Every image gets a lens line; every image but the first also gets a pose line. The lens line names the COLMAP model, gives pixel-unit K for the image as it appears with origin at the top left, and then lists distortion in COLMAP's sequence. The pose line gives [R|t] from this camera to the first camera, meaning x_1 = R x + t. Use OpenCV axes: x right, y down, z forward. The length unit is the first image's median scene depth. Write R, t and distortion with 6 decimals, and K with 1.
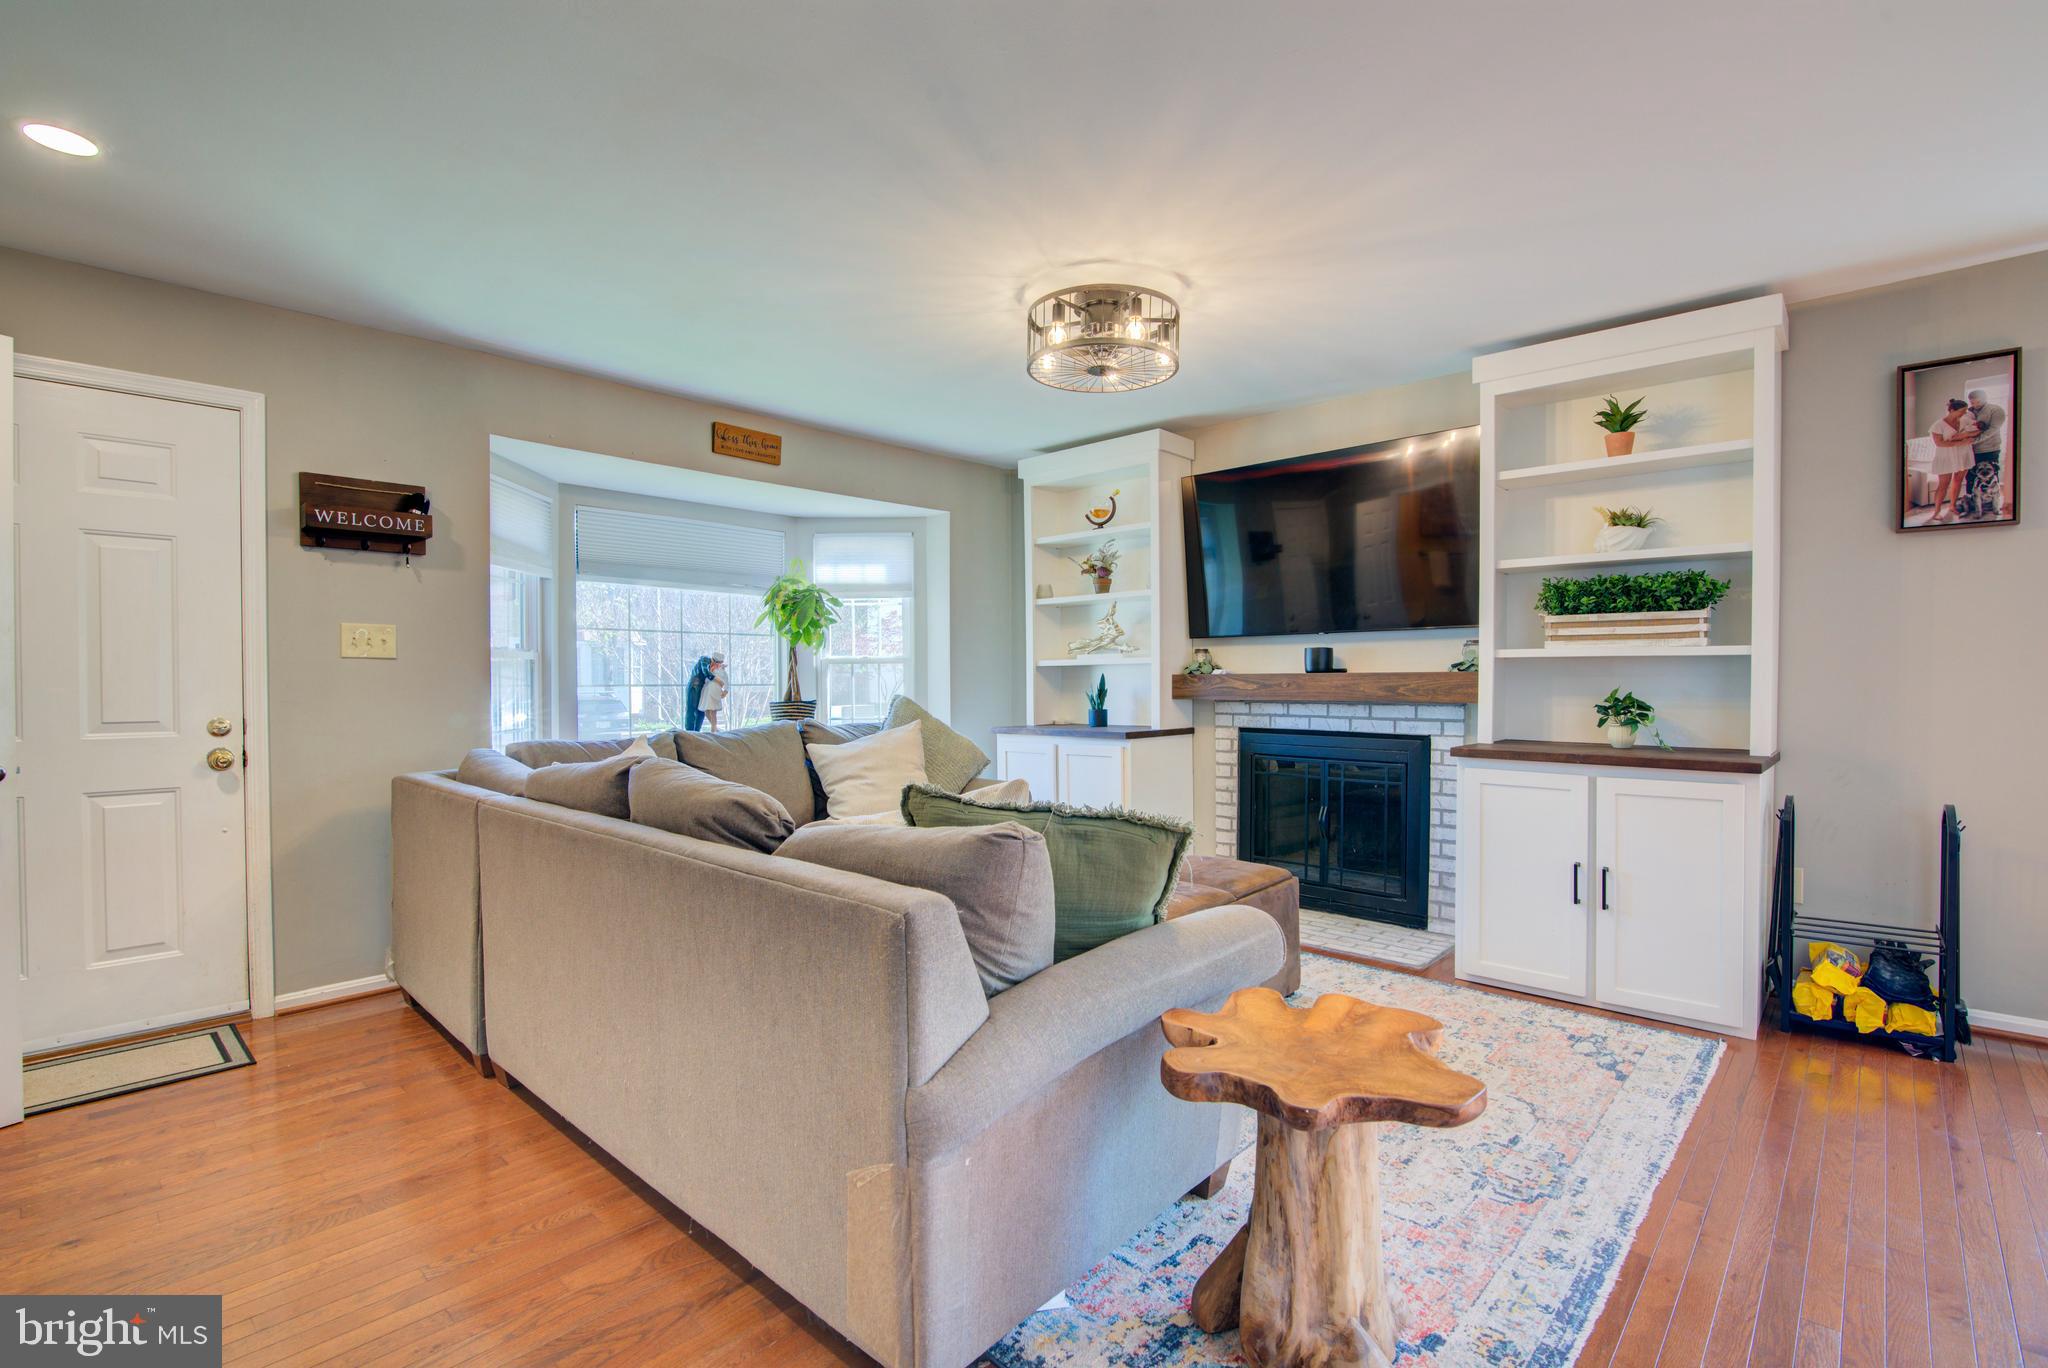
lens RADIAL K [[928.8, 0, 1025.8], [0, 928.8, 694.4], [0, 0, 1]] dist [-0.018797, 0.000425]
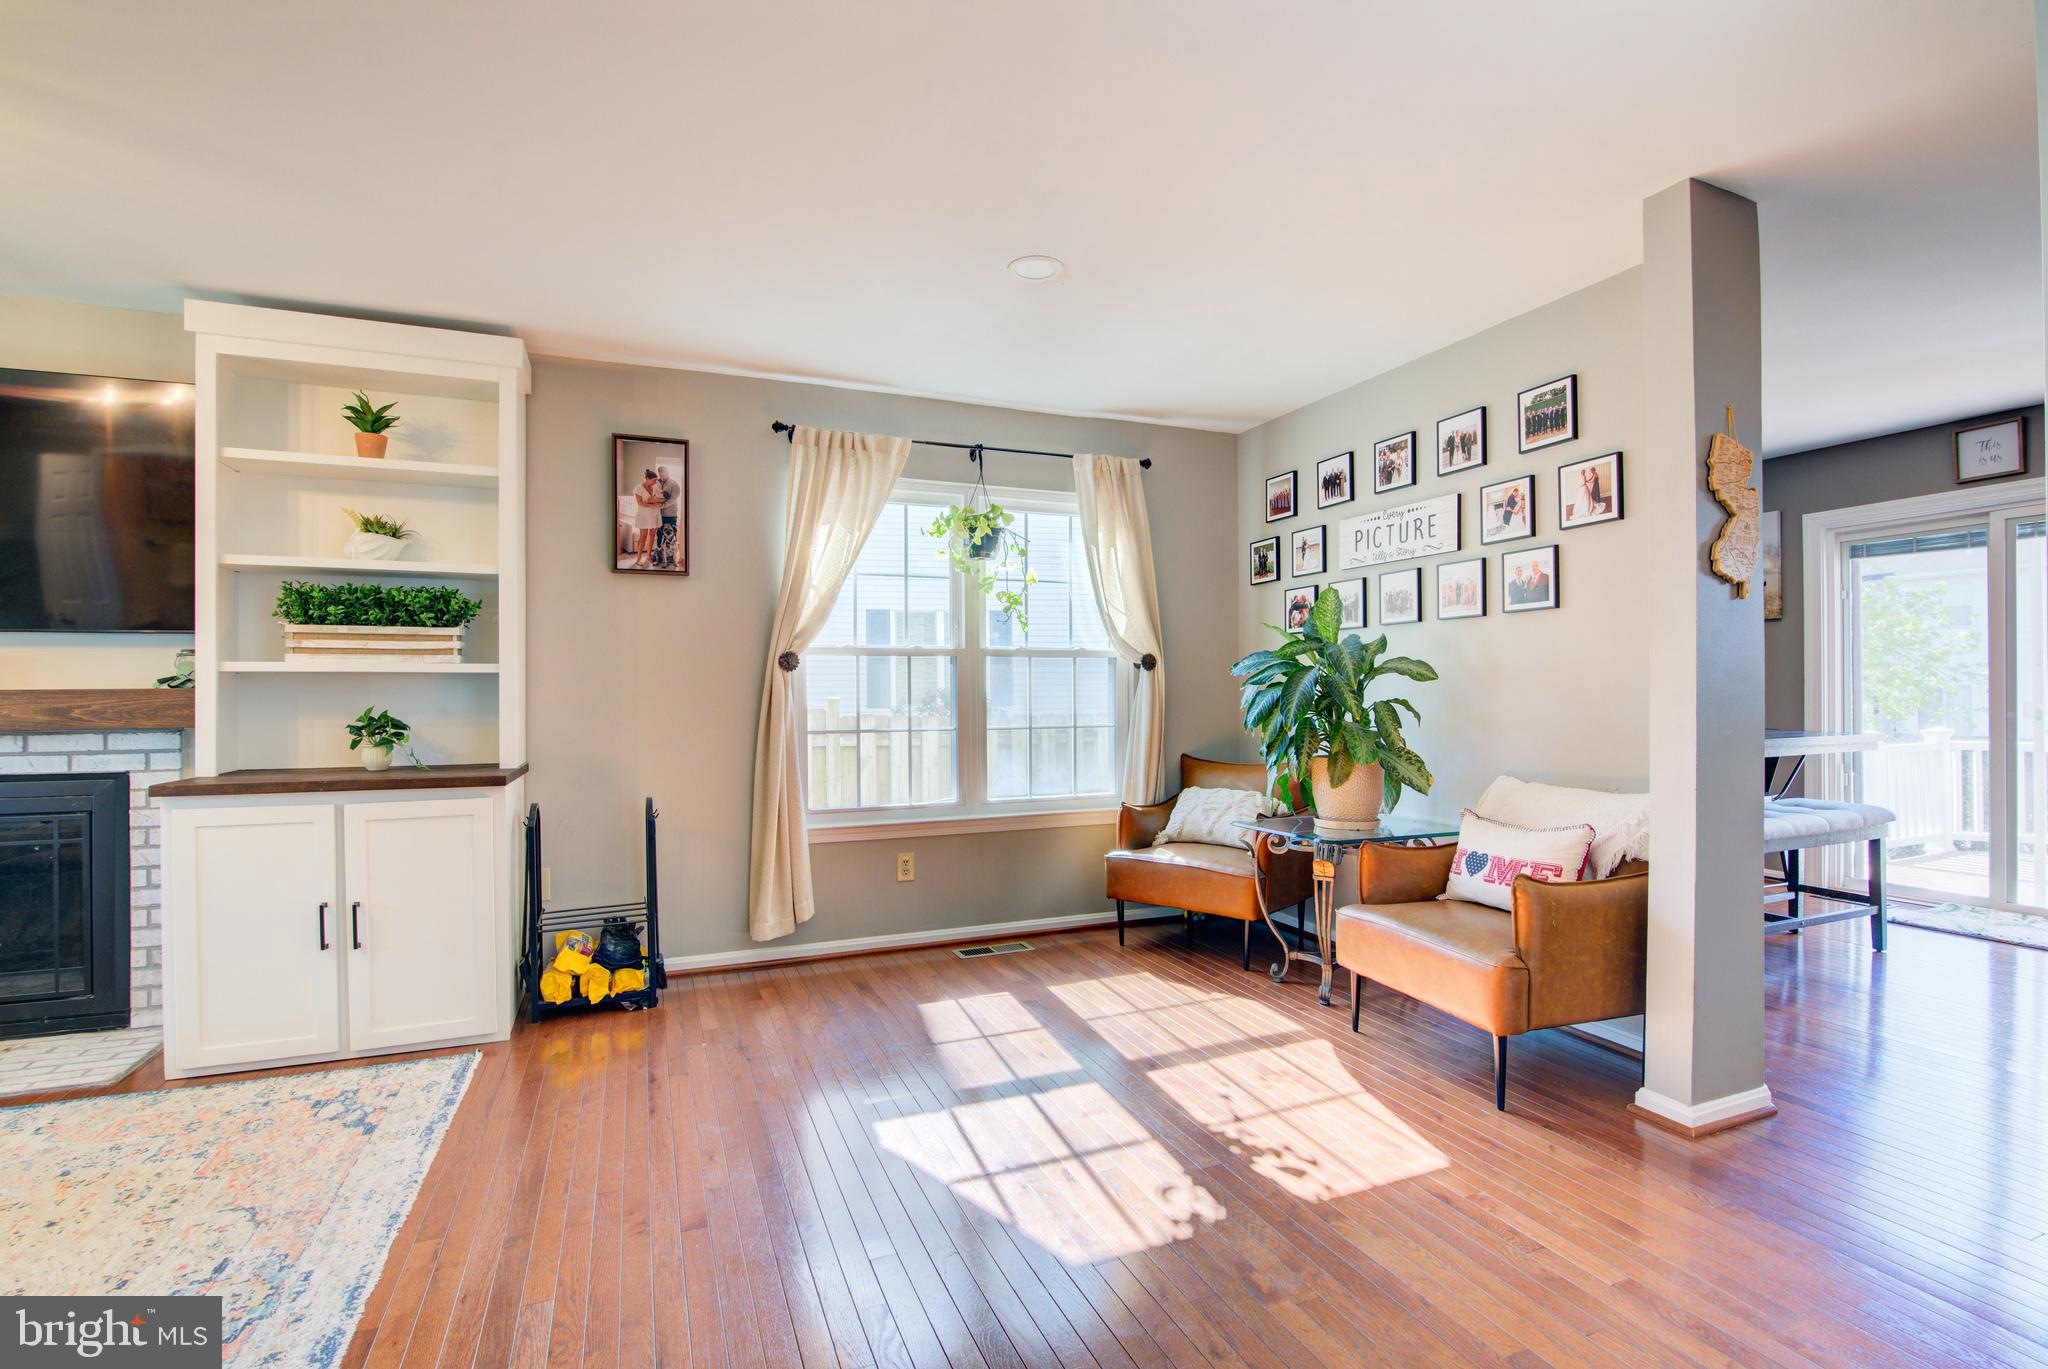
lens RADIAL K [[941.3, 0, 1022.7], [0, 941.3, 694.4], [0, 0, 1]] dist [-0.018353, 0.000470]
pose [[0.417707, -0.001571, 0.908580, 0.062227], [0.020872, 0.999751, -0.007868, 0.002270], [-0.908342, 0.022251, 0.417636, 0.007888]]
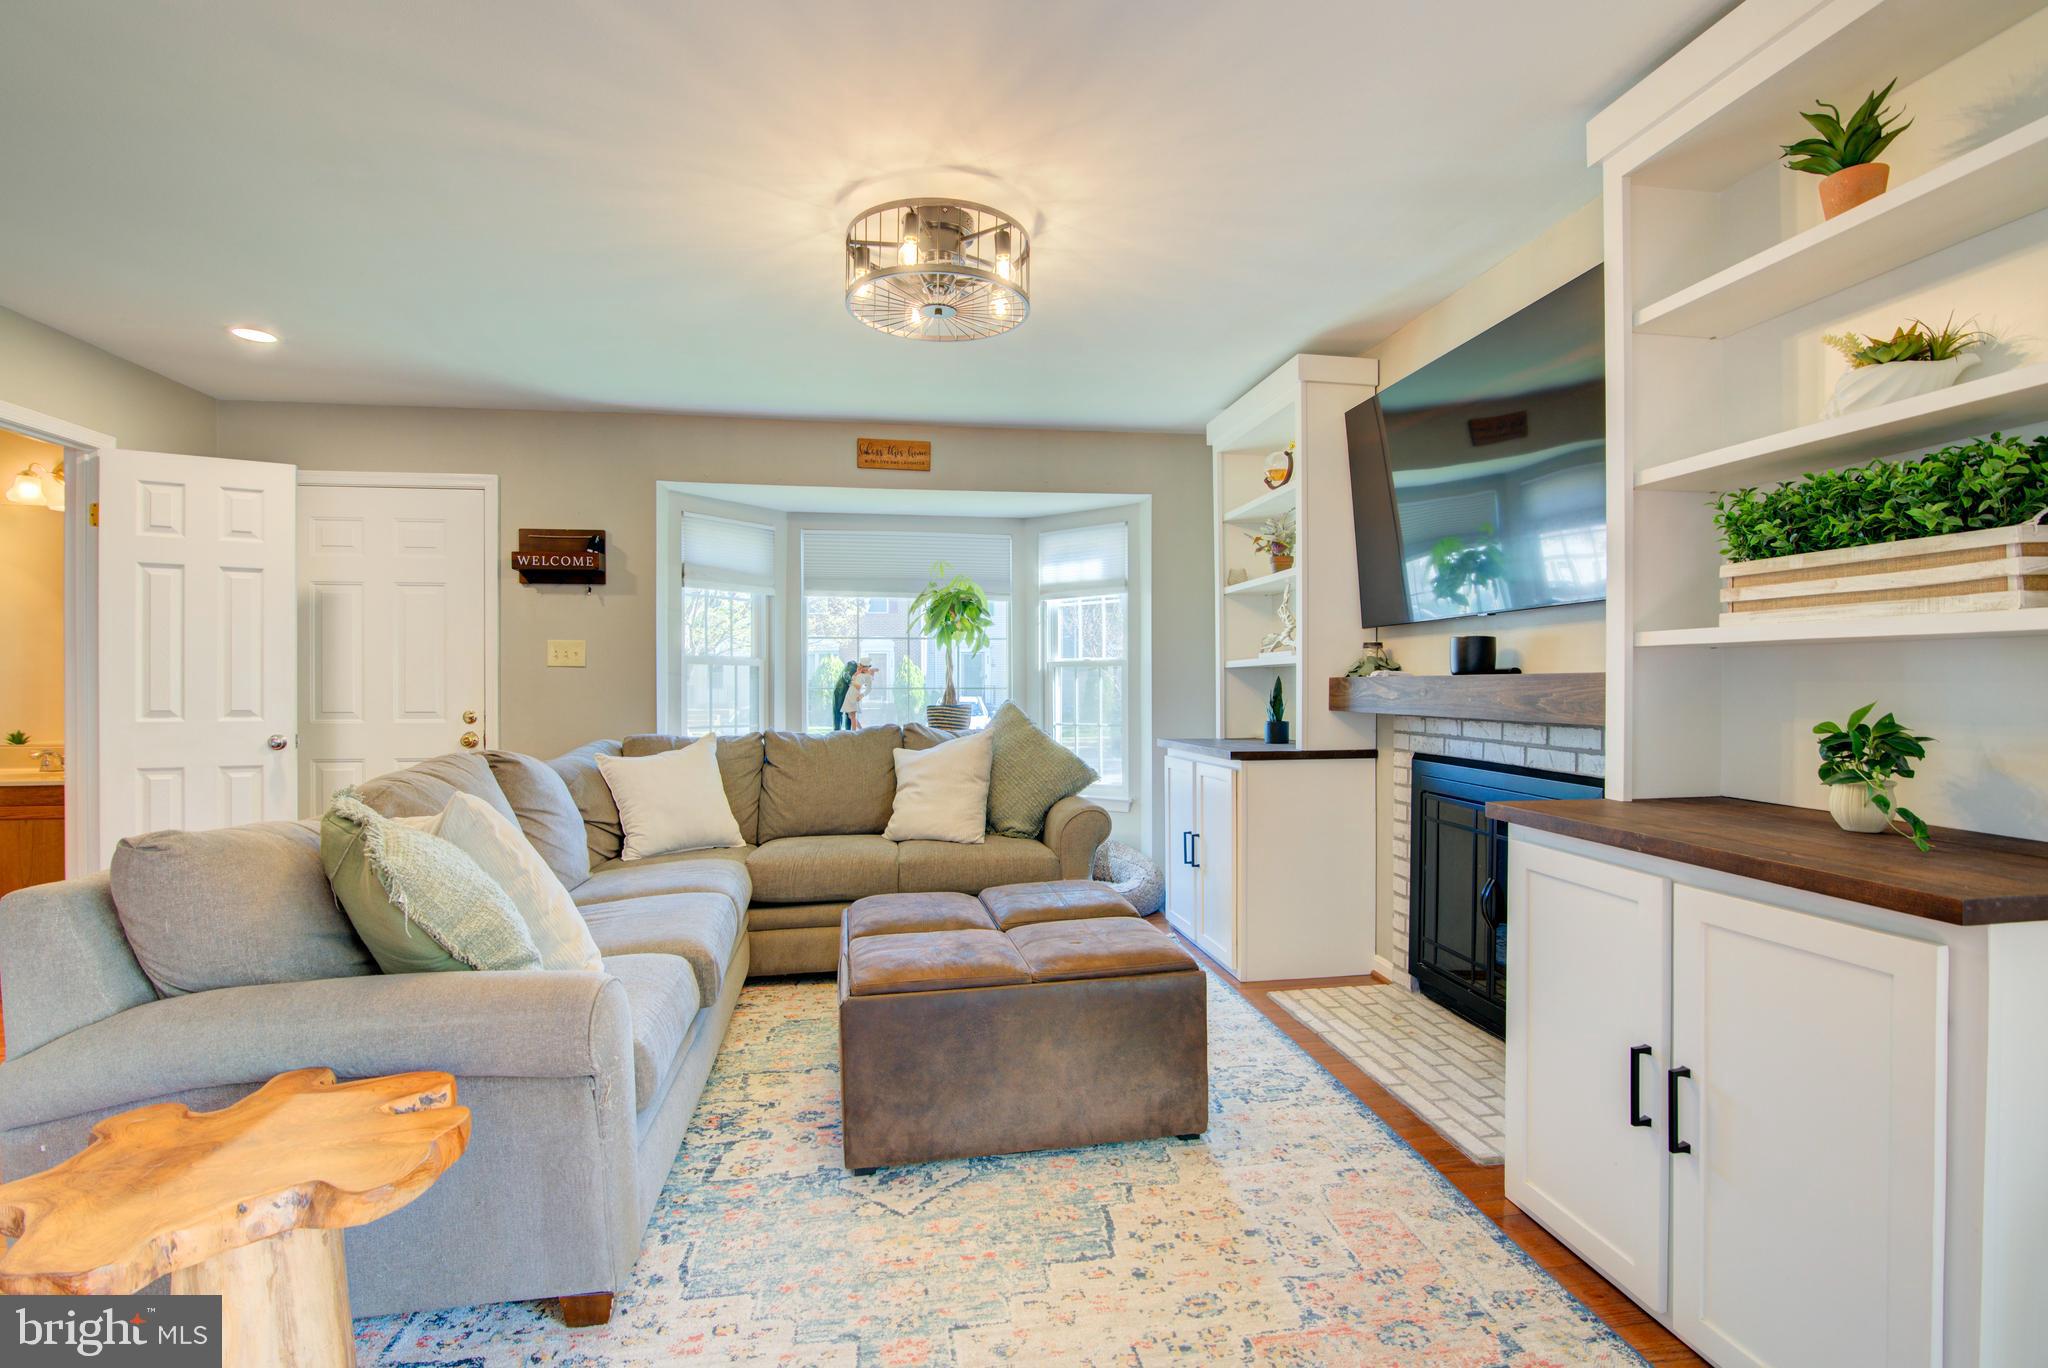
lens RADIAL K [[935.5, 0, 1030.3], [0, 935.5, 693.8], [0, 0, 1]] dist [-0.019906, -0.000079]
pose [[0.787943, 0.008855, -0.615684, 0.622404], [-0.010533, 0.999944, 0.000902, -0.009009], [0.615658, 0.005774, 0.787992, 0.373870]]
